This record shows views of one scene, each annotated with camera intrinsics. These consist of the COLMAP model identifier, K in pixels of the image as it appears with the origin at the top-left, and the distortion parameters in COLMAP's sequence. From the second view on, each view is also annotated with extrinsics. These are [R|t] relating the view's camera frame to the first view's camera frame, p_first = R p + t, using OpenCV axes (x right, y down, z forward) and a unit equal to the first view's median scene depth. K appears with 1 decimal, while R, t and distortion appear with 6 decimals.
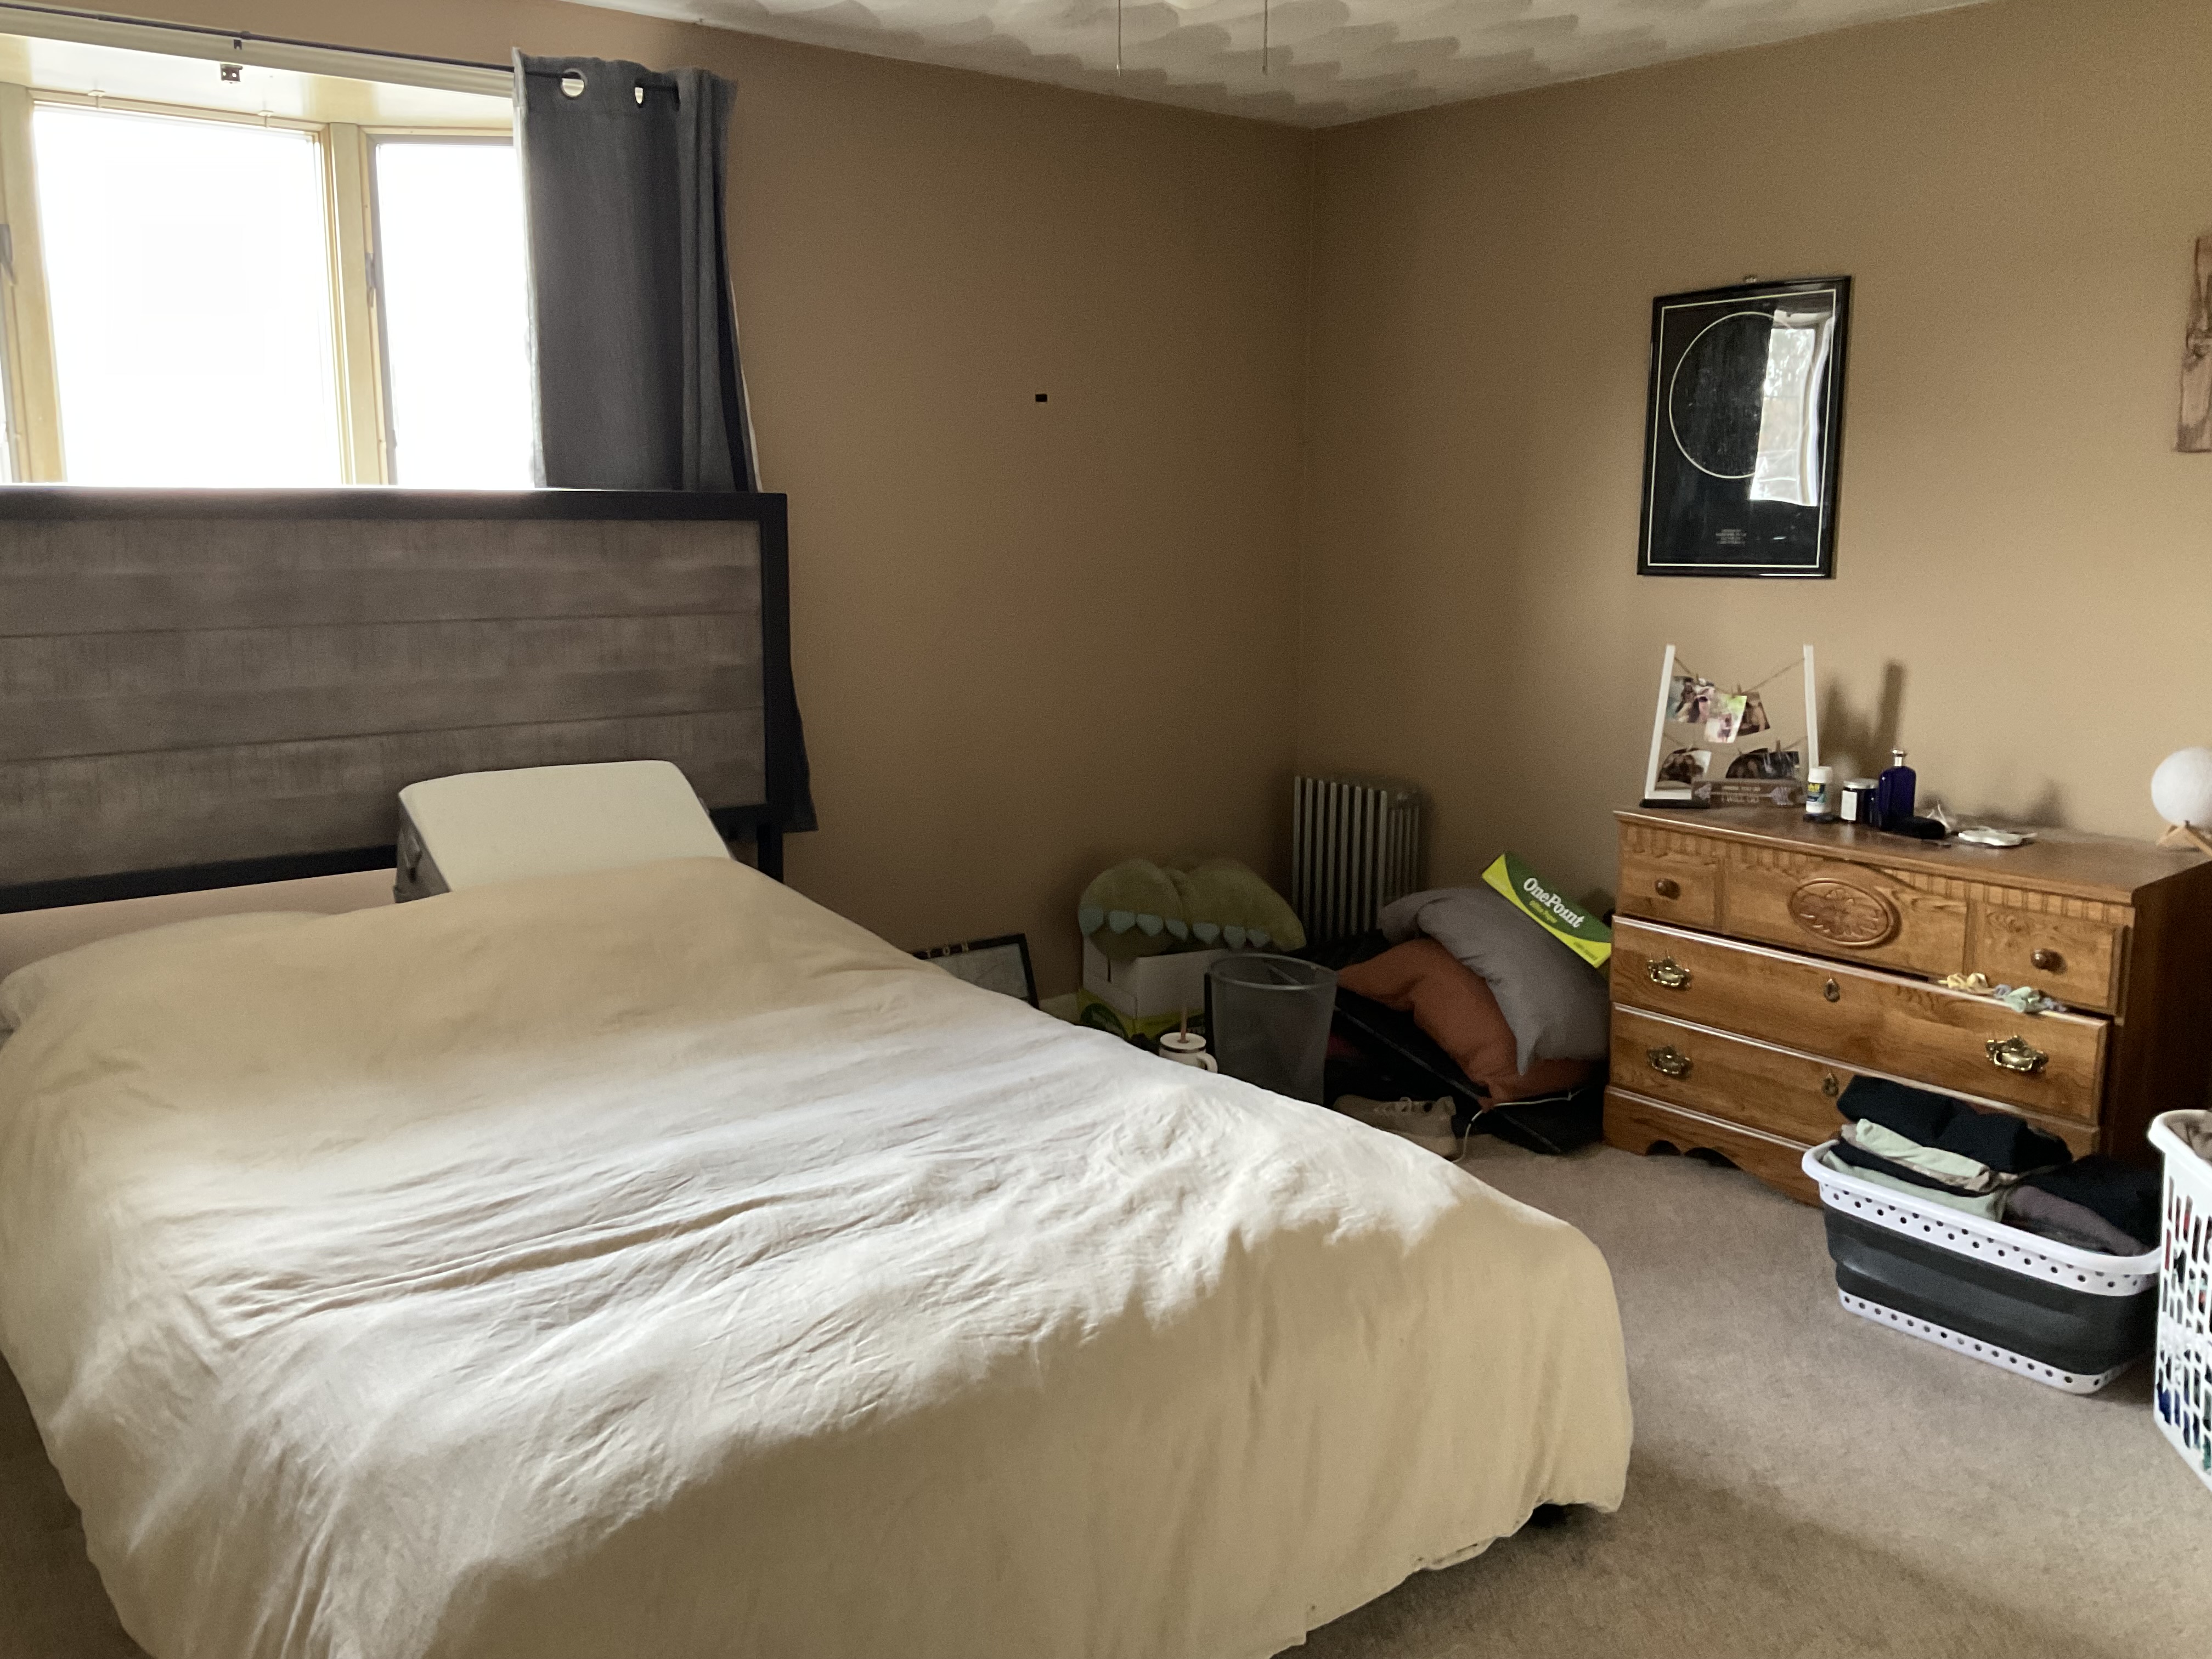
lens RADIAL K [[1837.6, 0, 1095.4], [0, 1837.6, 831.1], [0, 0, 1]] dist [0.107490, -0.205330]
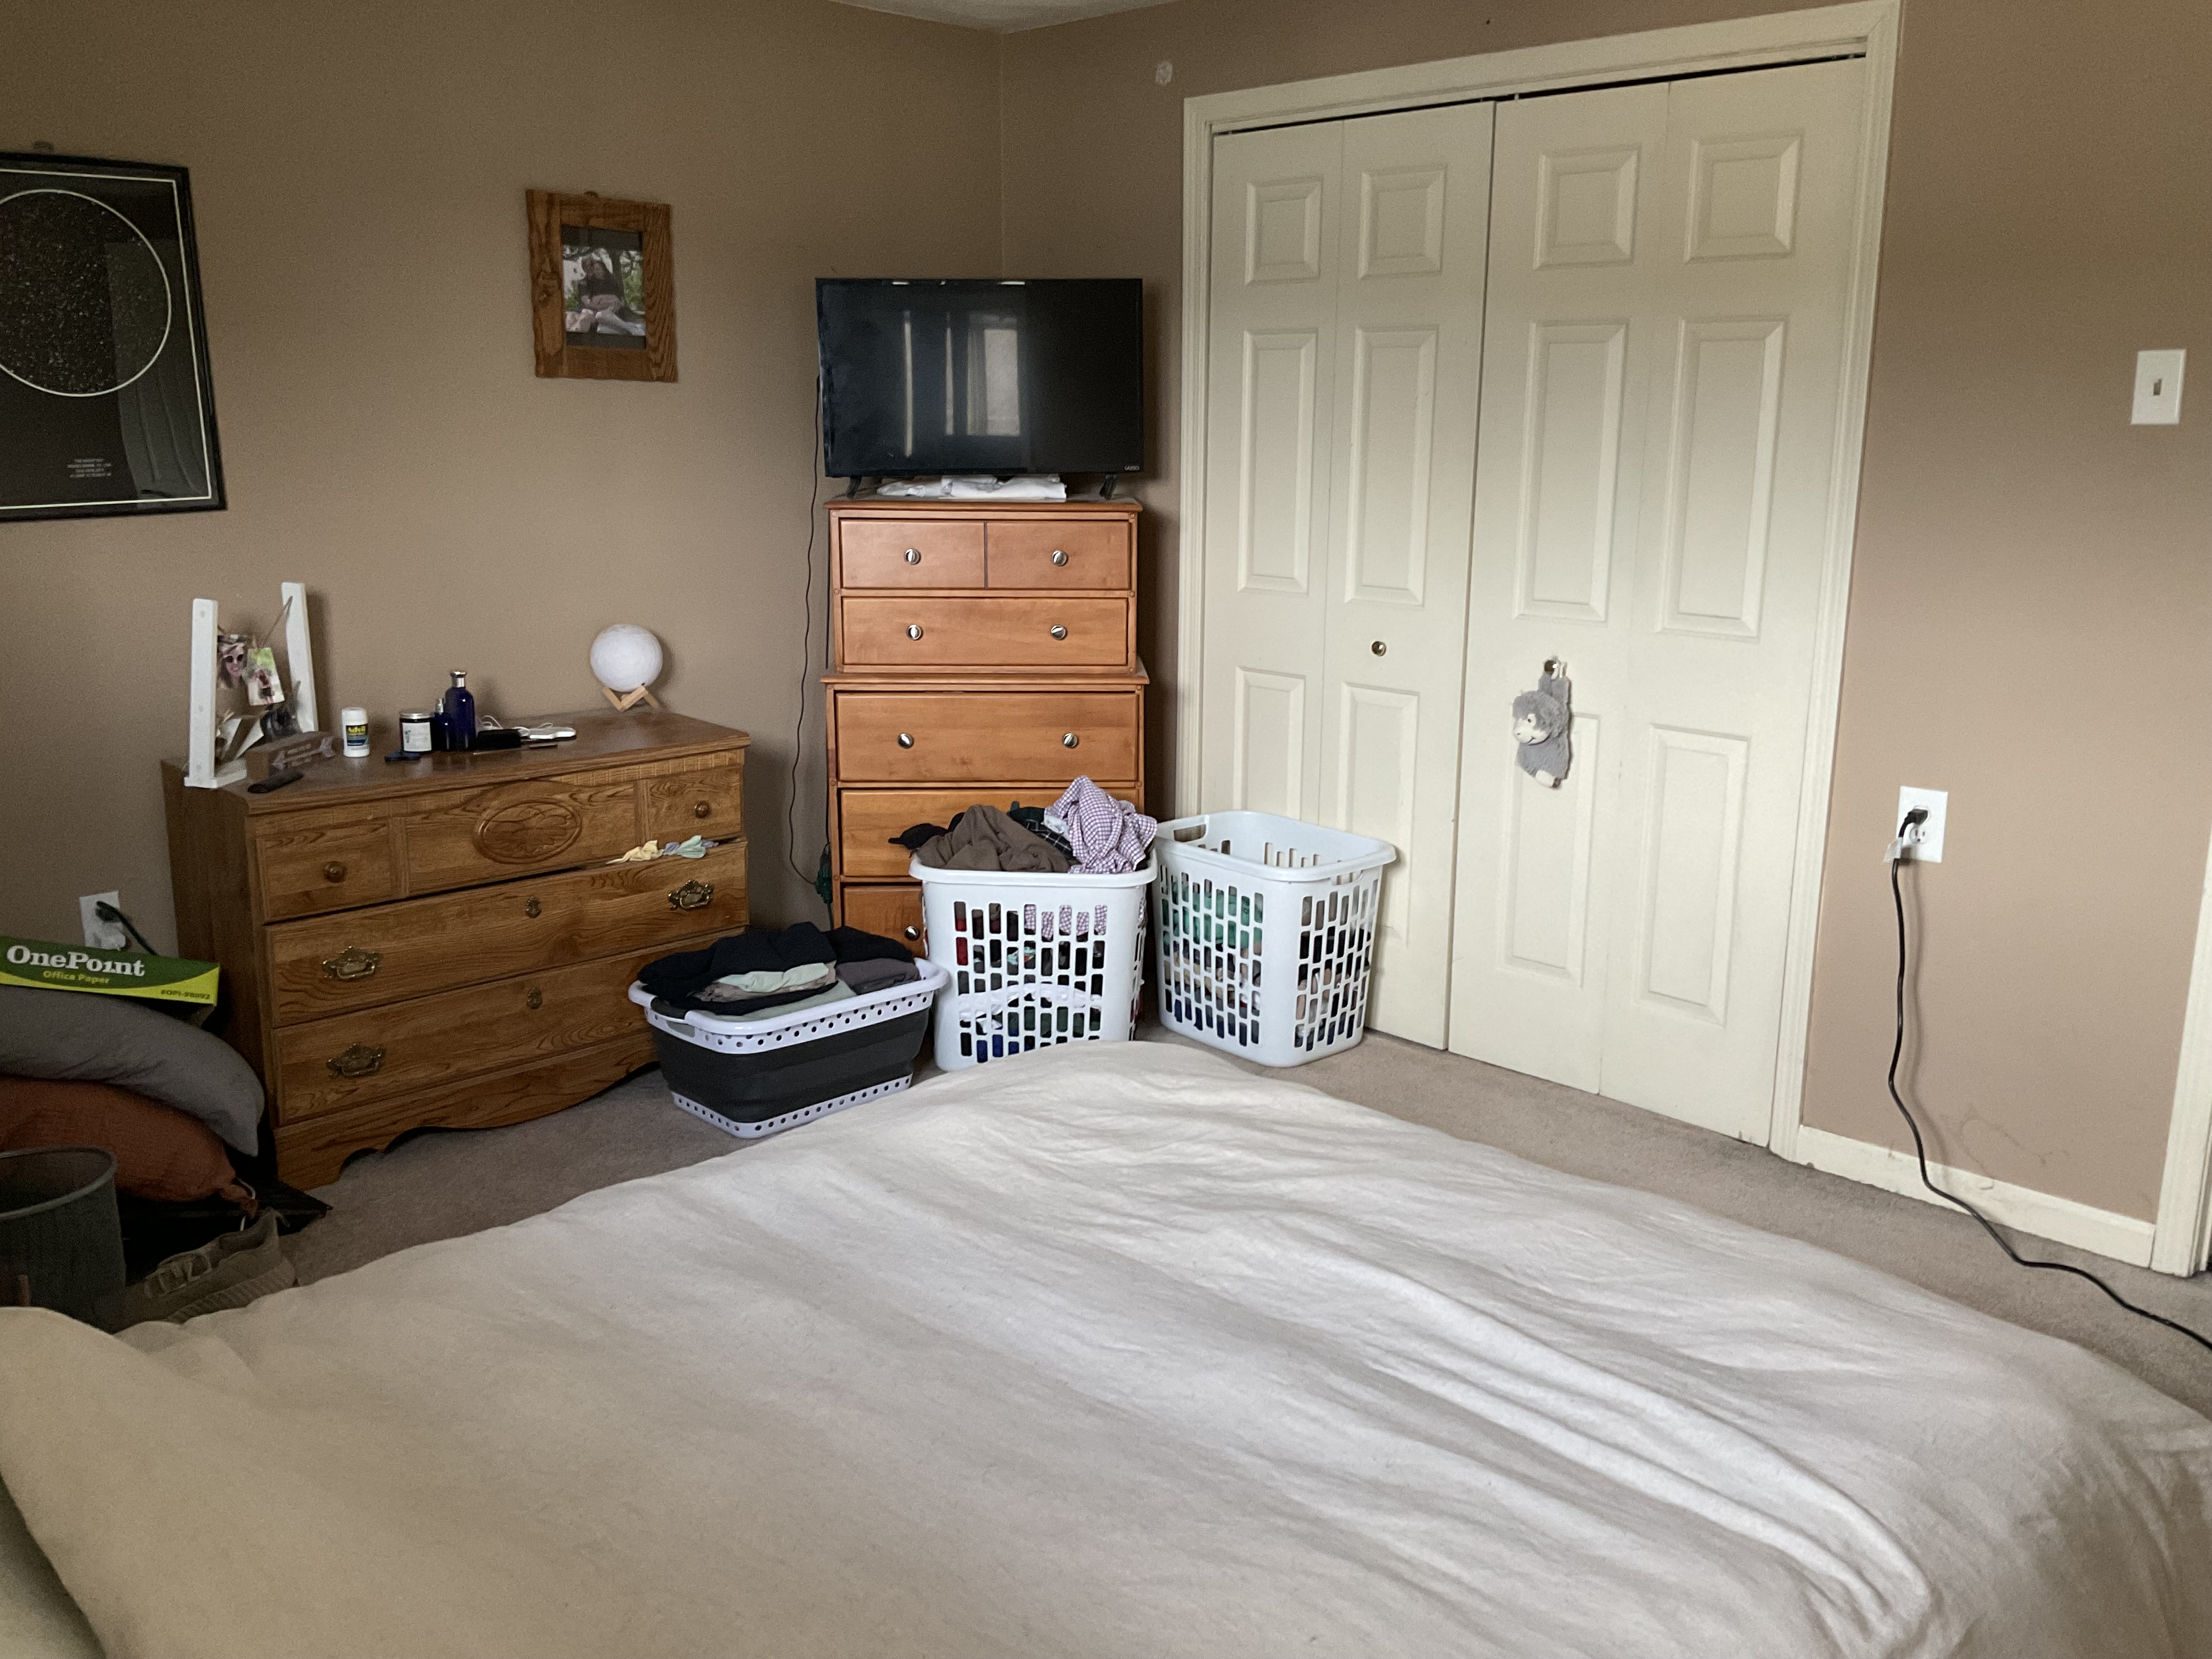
lens RADIAL K [[1837.6, 0, 1095.4], [0, 1837.6, 831.1], [0, 0, 1]] dist [0.107490, -0.205330]
pose [[-0.105517, -0.227607, 0.968019, -0.650479], [0.170784, 0.954842, 0.243124, -0.157909], [-0.979642, 0.190976, -0.061880, 0.791731]]
